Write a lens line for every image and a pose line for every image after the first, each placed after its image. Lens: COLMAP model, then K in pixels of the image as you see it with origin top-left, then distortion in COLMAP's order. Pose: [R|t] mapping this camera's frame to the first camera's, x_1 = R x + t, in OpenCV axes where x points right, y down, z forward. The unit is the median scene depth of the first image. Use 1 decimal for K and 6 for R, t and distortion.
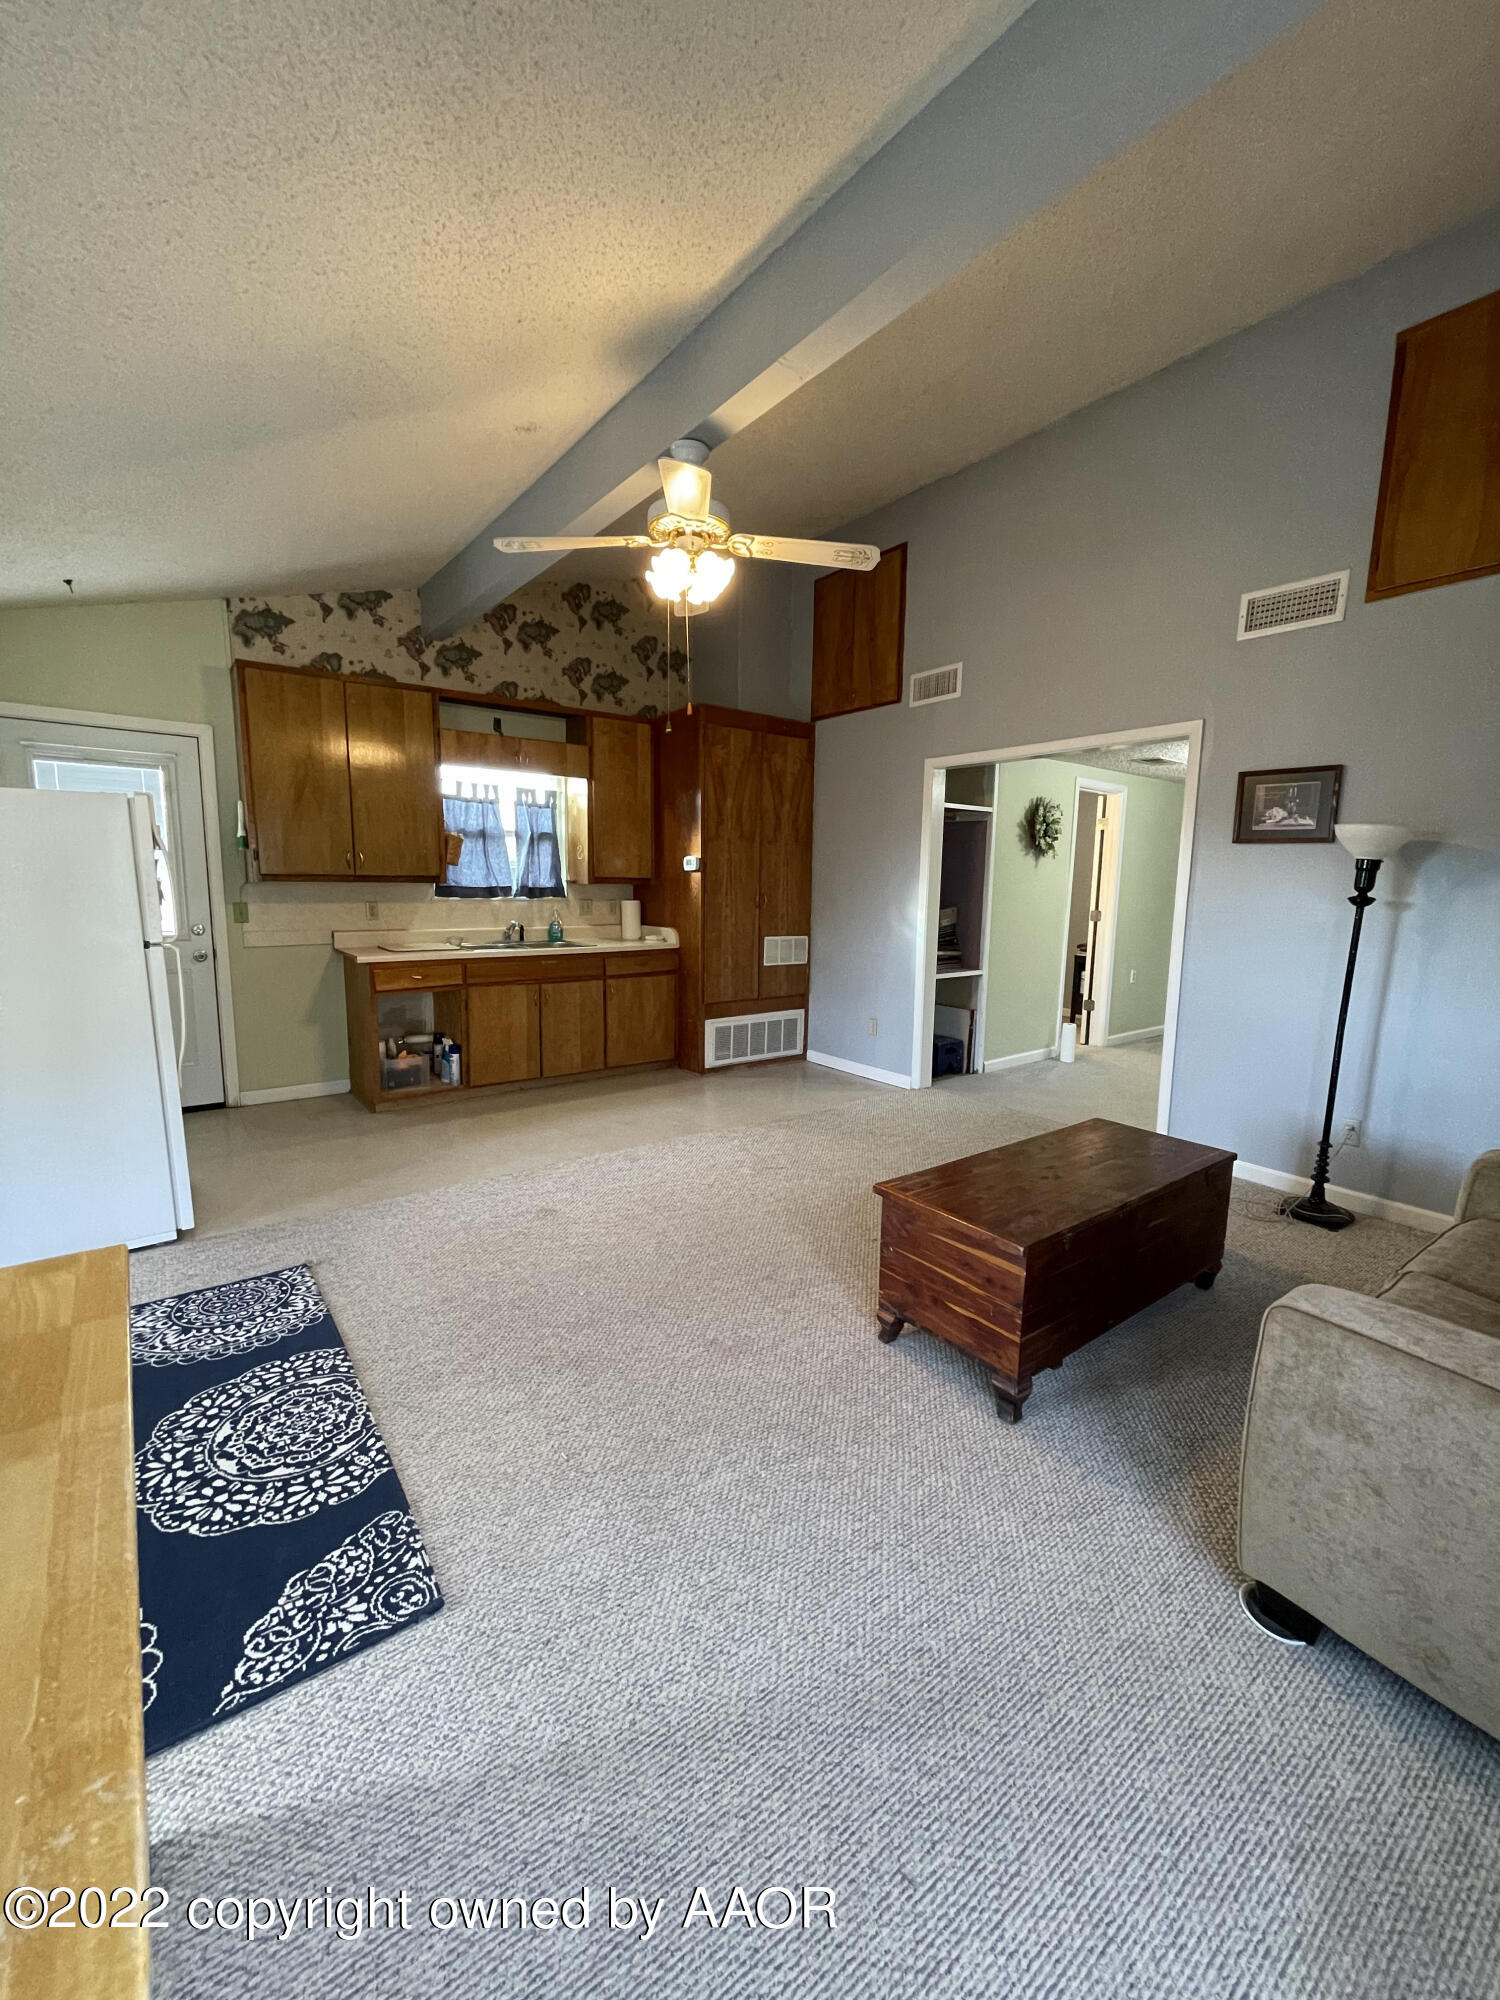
lens RADIAL K [[815.6, 0, 748.9], [0, 815.6, 1007.8], [0, 0, 1]] dist [-0.006672, 0.001262]
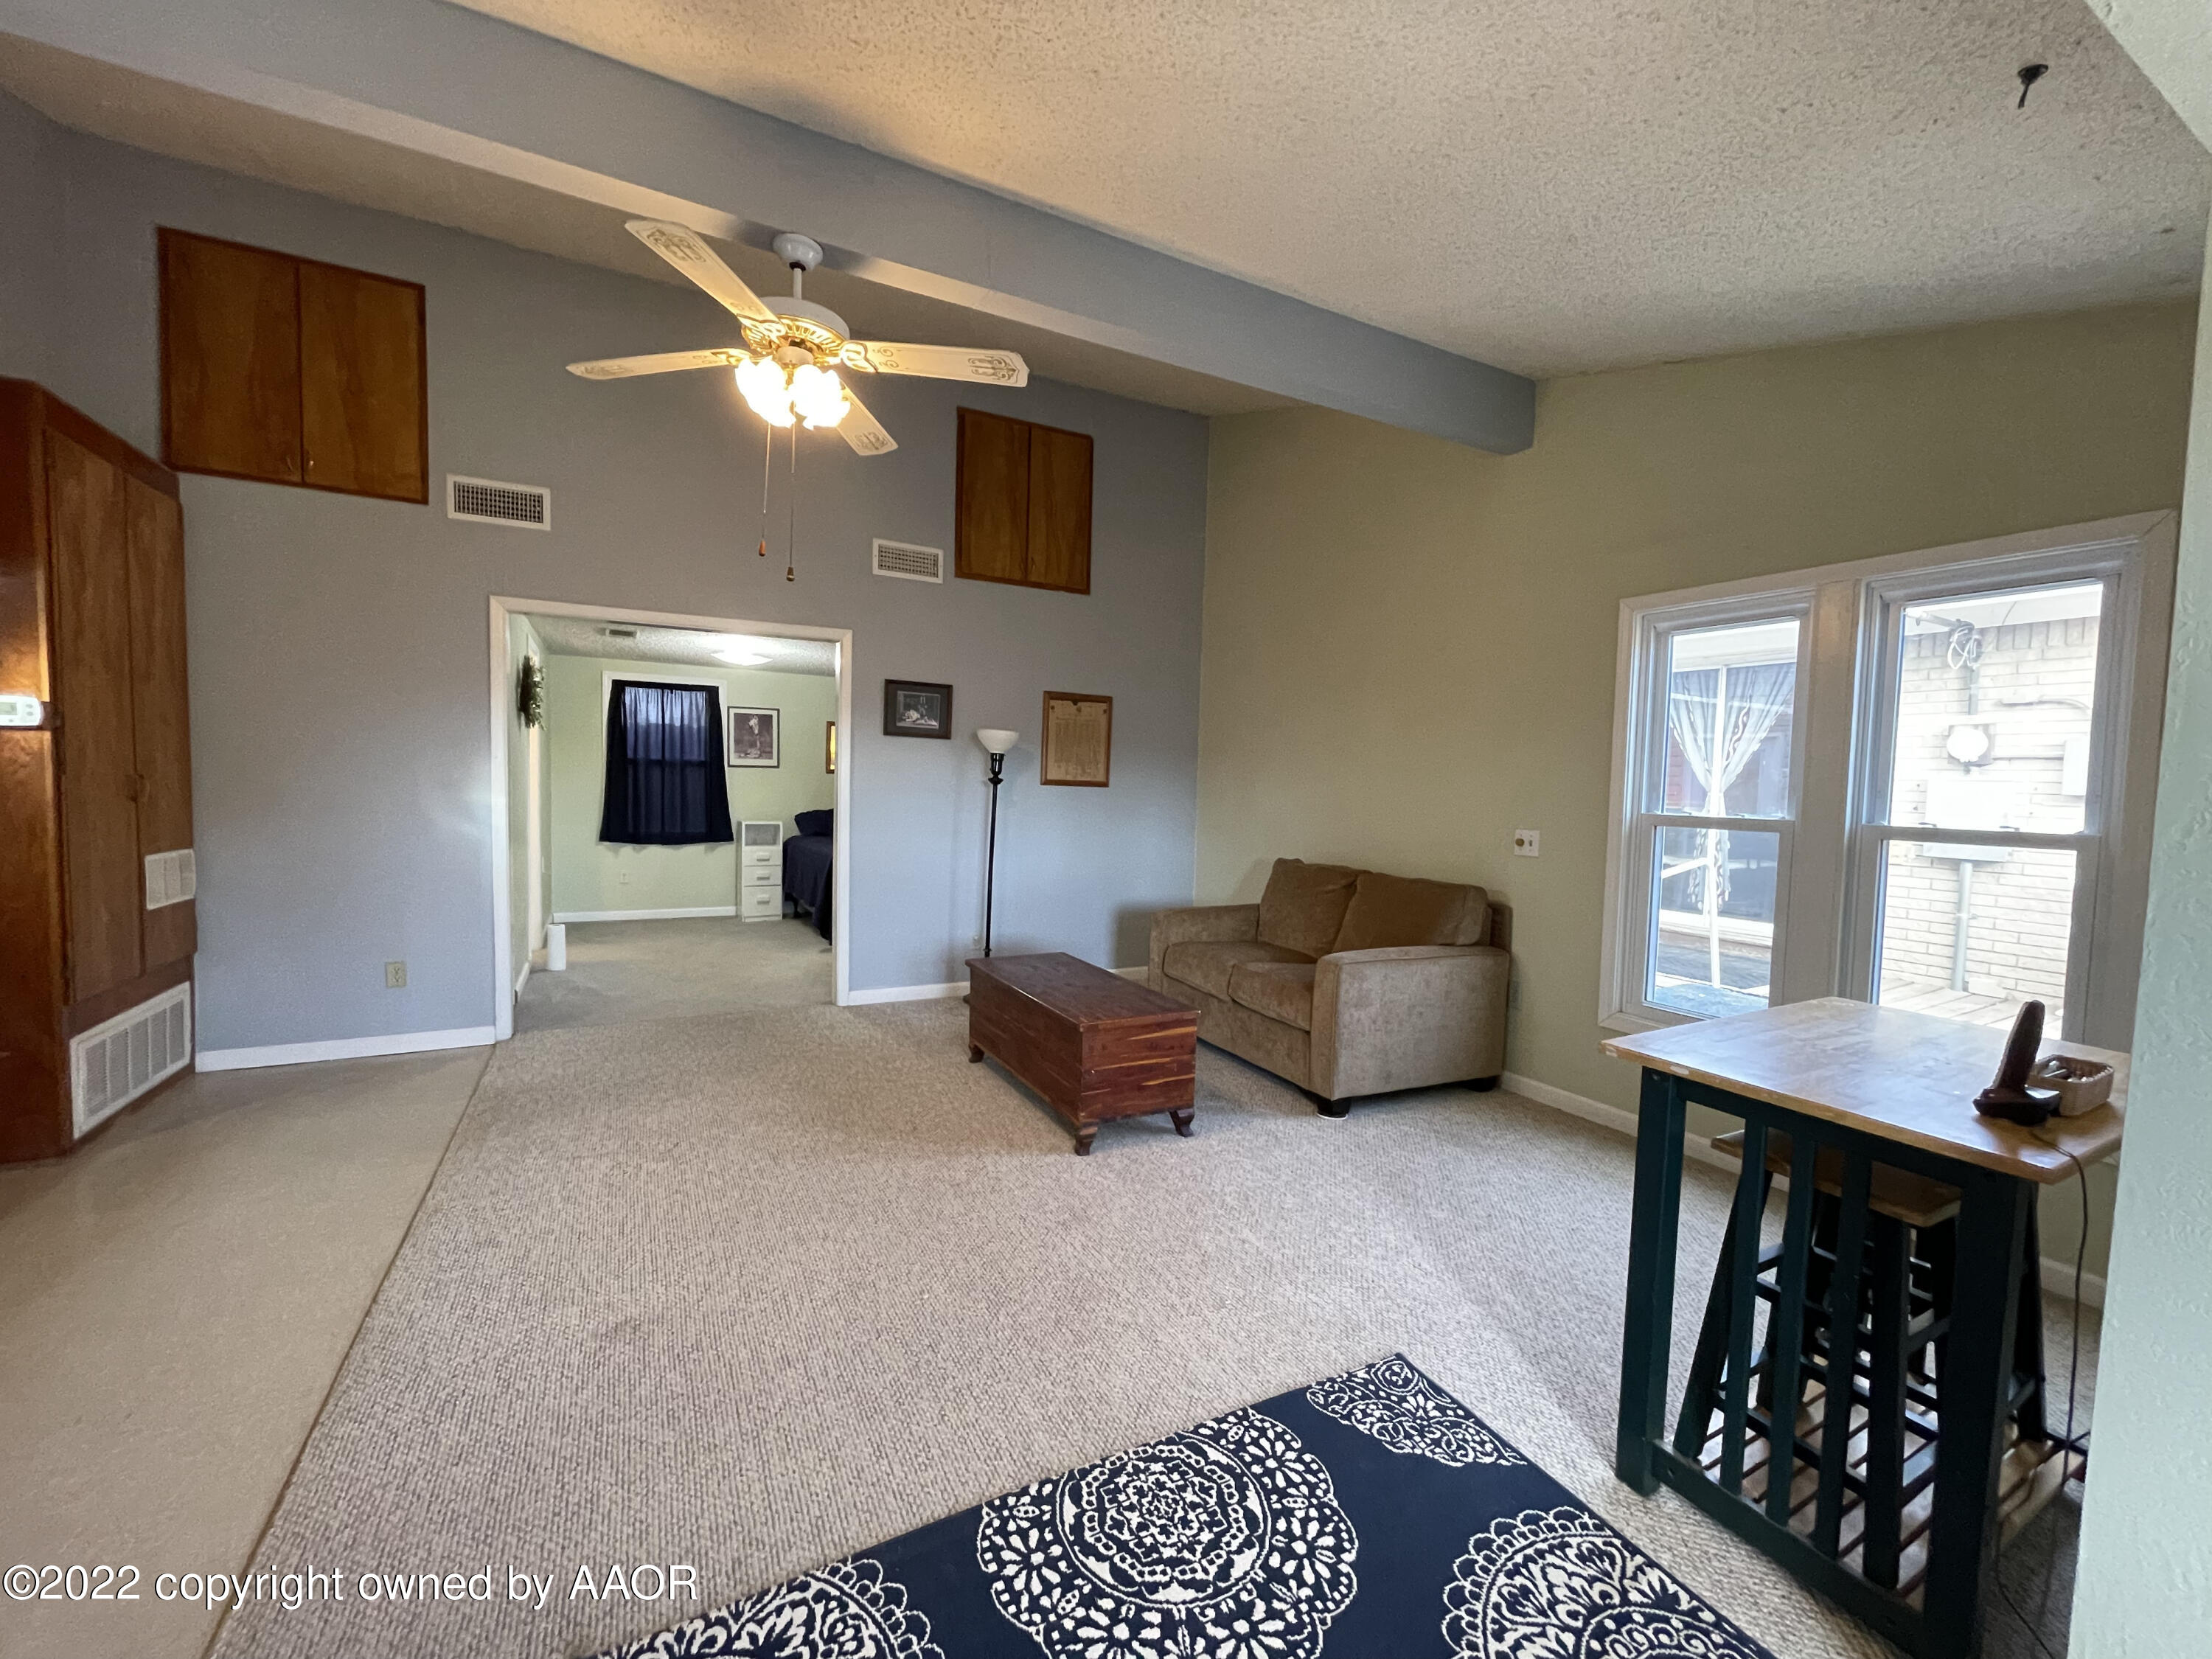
lens RADIAL K [[902.0, 0, 1119.8], [0, 902.0, 830.2], [0, 0, 1]] dist [-0.006672, 0.001262]
pose [[0.138364, -0.068759, 0.987992, -1.337874], [0.128302, 0.990425, 0.050961, -0.150942], [-0.982036, 0.119710, 0.145861, 0.852460]]
